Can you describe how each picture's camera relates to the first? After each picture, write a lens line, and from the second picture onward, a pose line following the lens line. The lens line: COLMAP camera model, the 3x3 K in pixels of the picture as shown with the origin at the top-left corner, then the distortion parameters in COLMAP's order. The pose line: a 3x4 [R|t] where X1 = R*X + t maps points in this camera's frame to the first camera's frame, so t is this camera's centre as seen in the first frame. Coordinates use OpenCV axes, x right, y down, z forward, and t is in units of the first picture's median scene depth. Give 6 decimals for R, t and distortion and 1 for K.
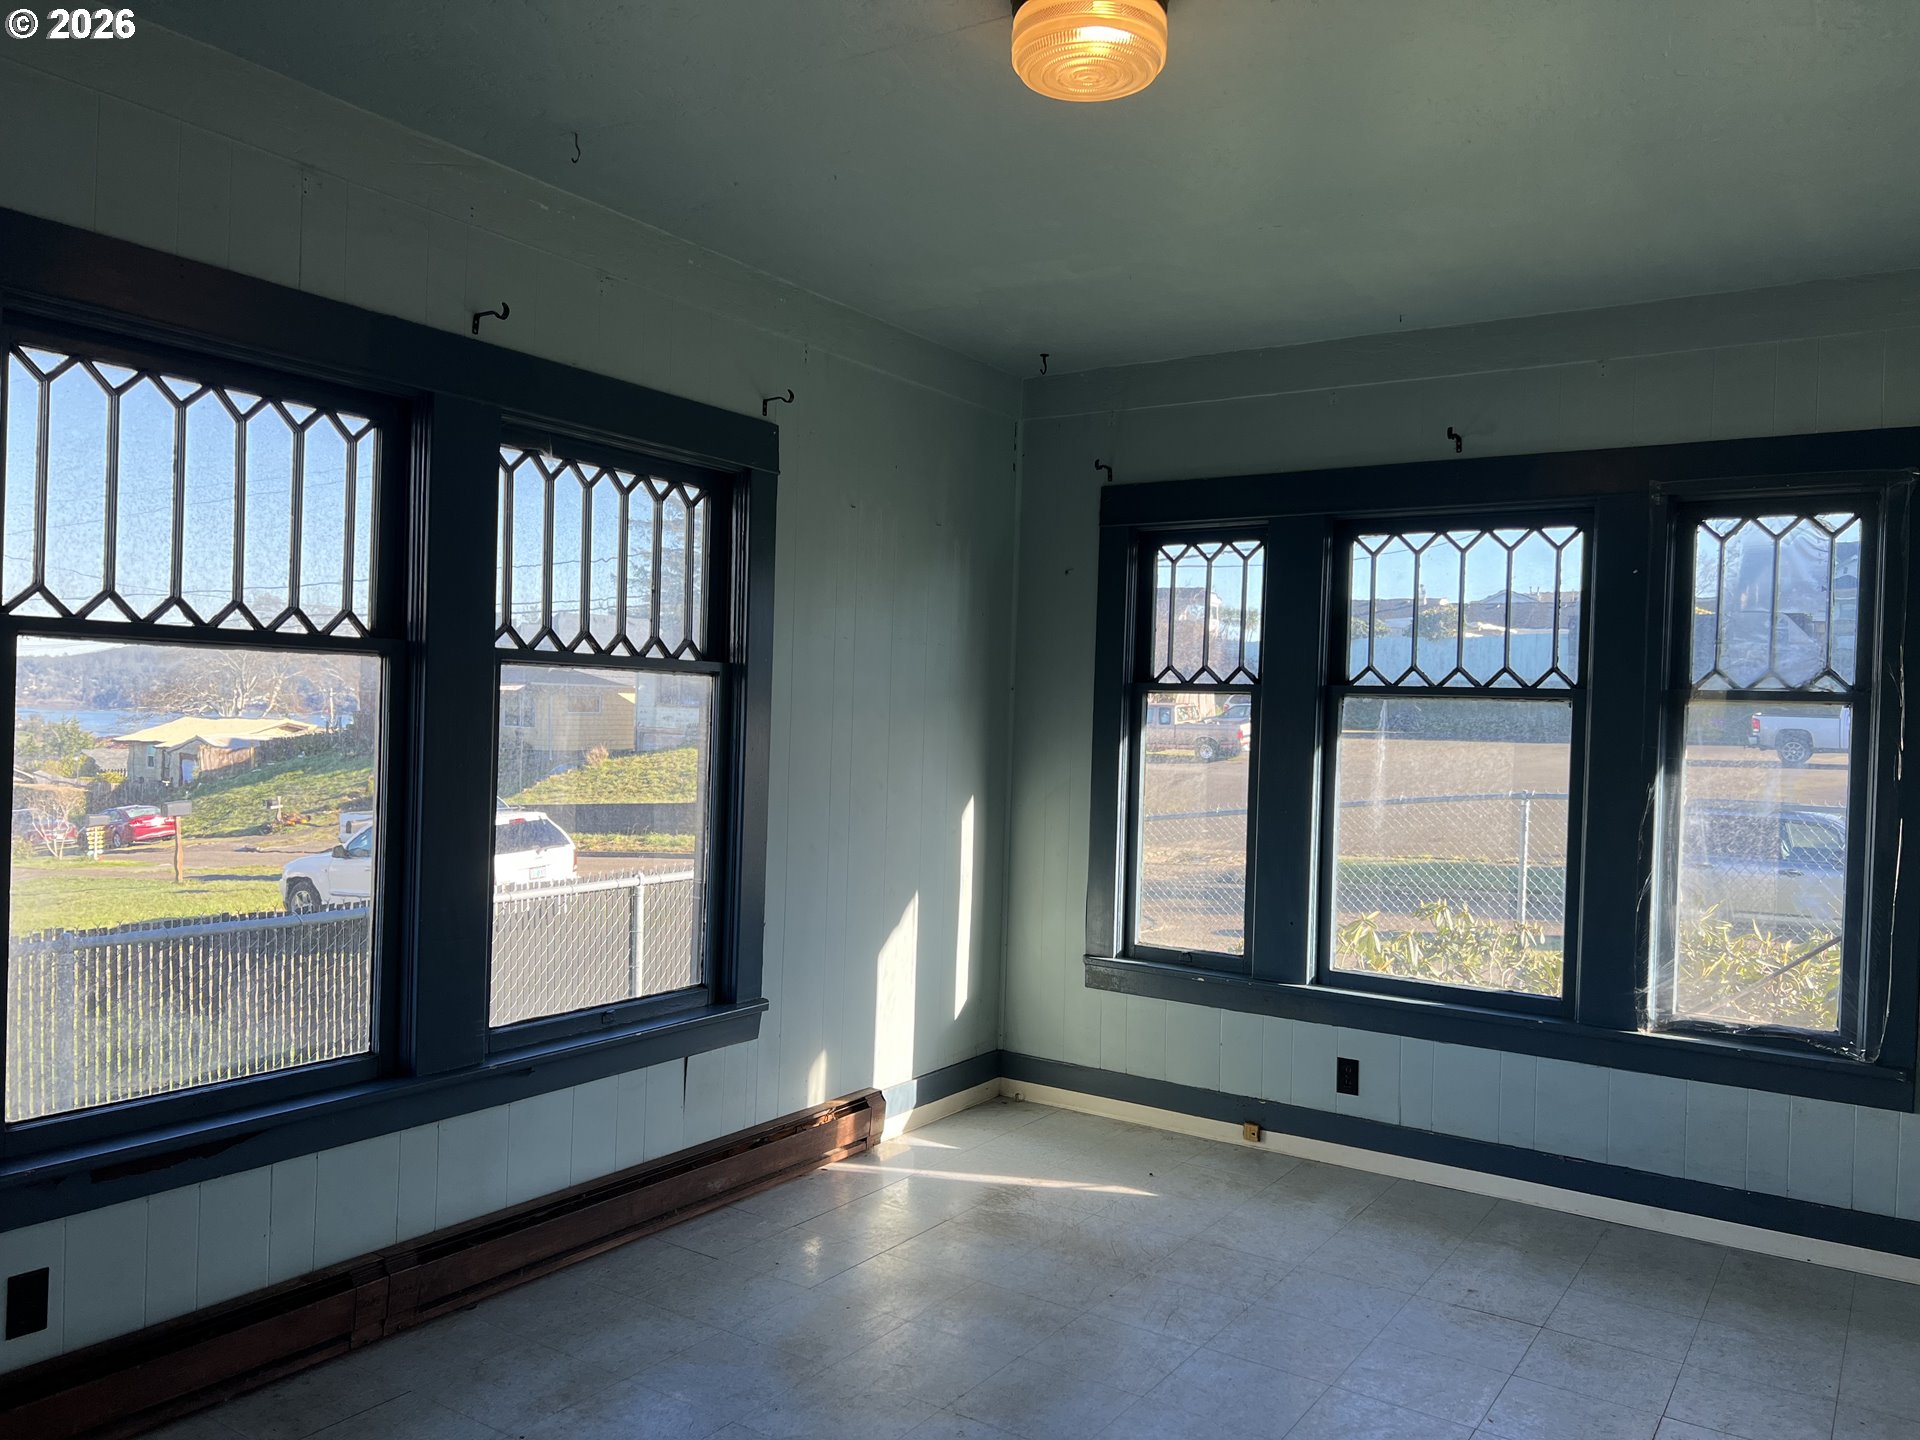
lens RADIAL K [[1442.3, 0, 950.7], [0, 1442.3, 723.8], [0, 0, 1]] dist [0.057326, -0.070451]
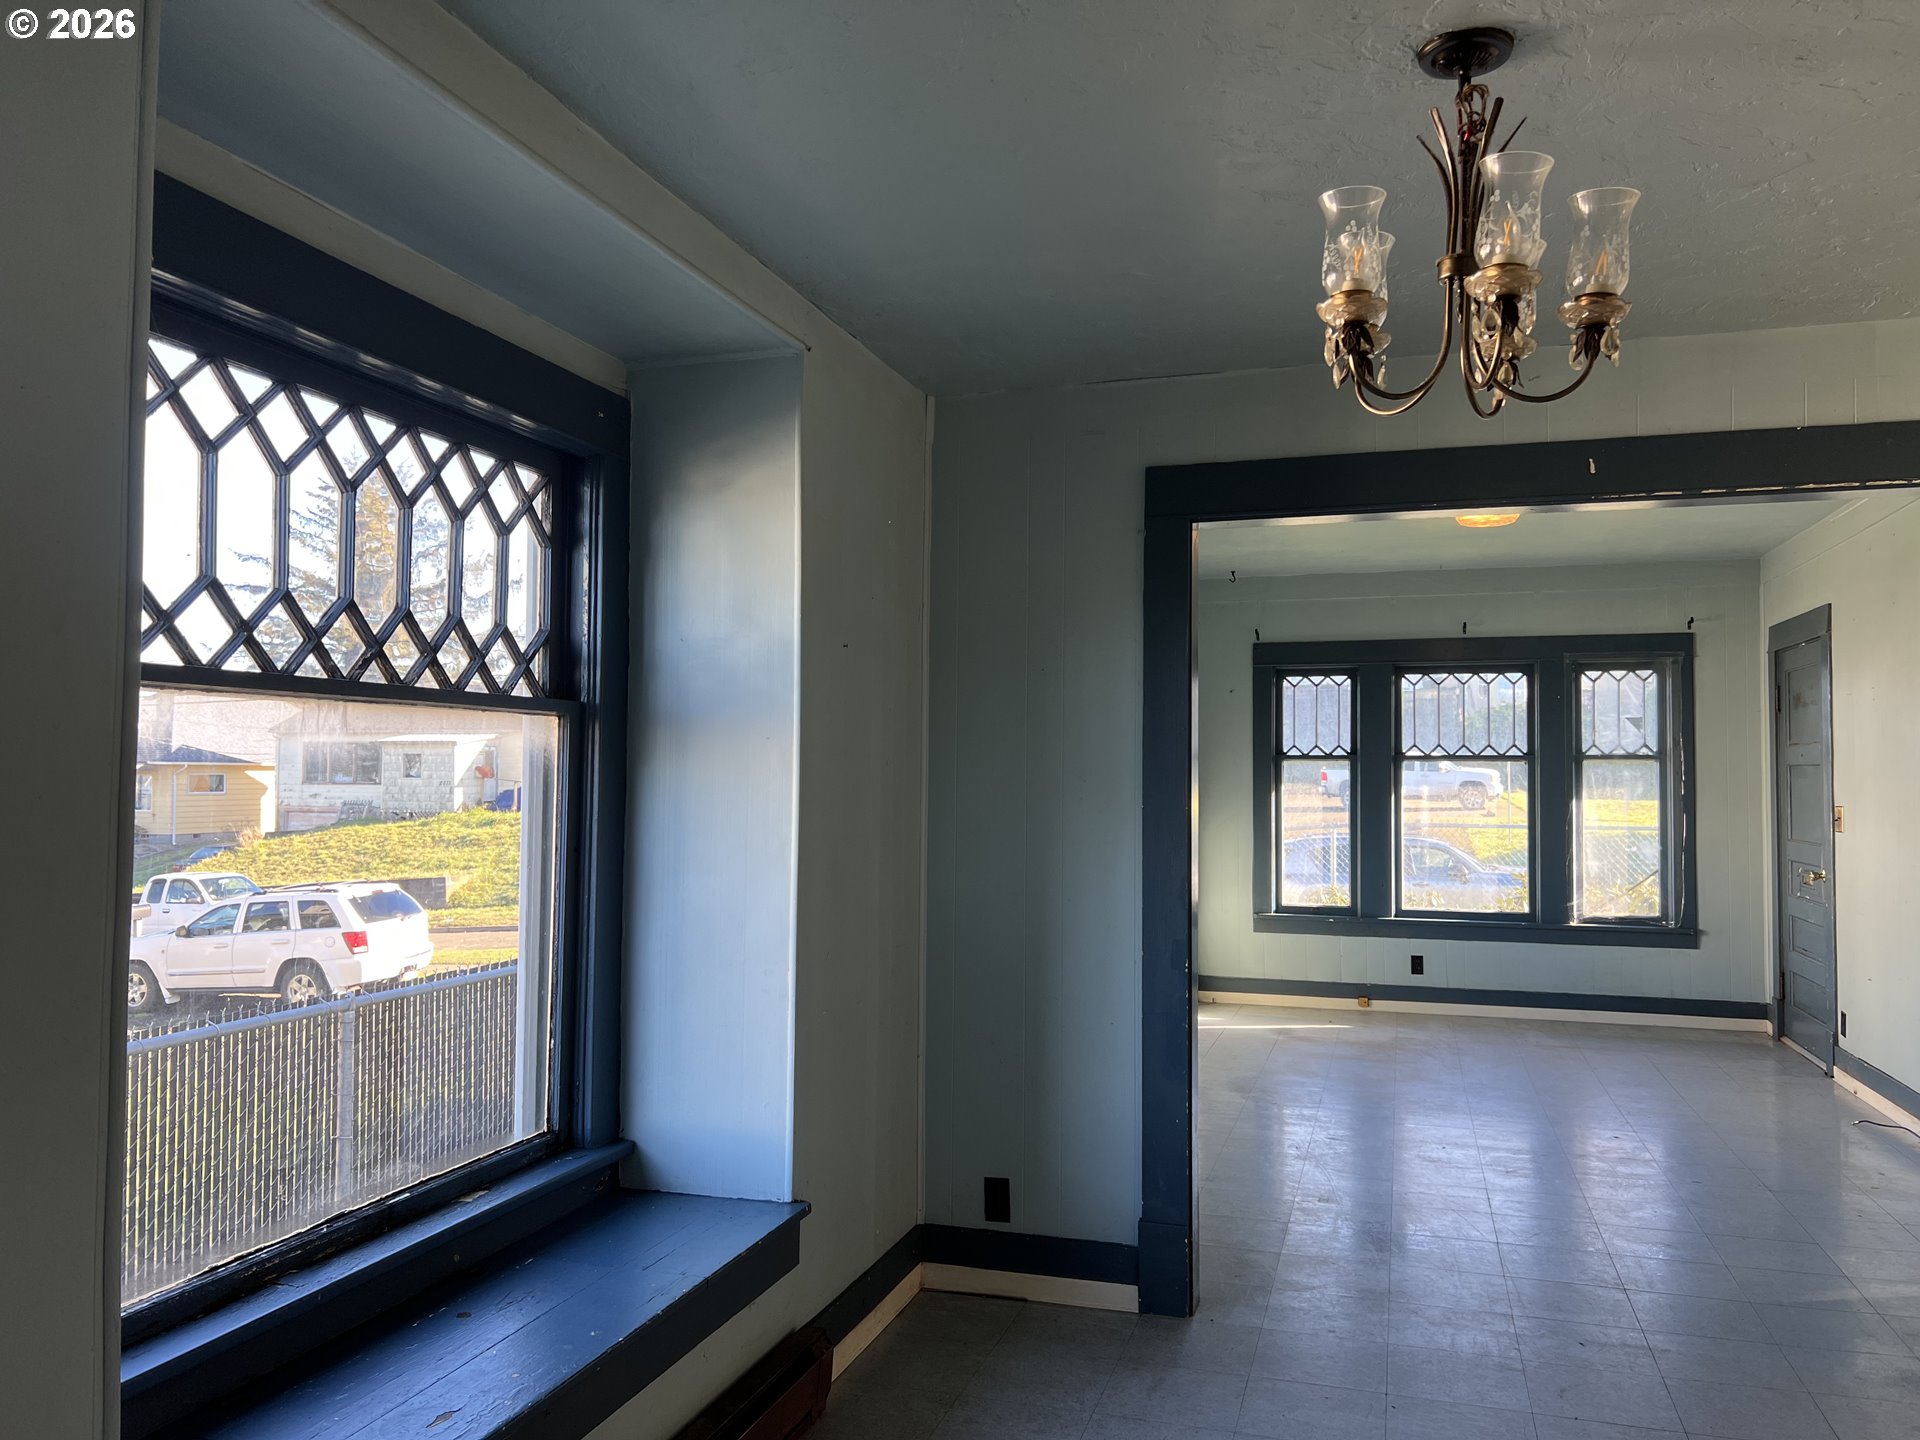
lens RADIAL K [[1442.3, 0, 973.2], [0, 1442.3, 720.6], [0, 0, 1]] dist [0.057326, -0.070451]
pose [[0.958505, -0.011907, 0.284828, -0.822648], [0.025476, 0.998707, -0.043981, -0.003190], [-0.283936, 0.049412, 0.957569, -0.655042]]
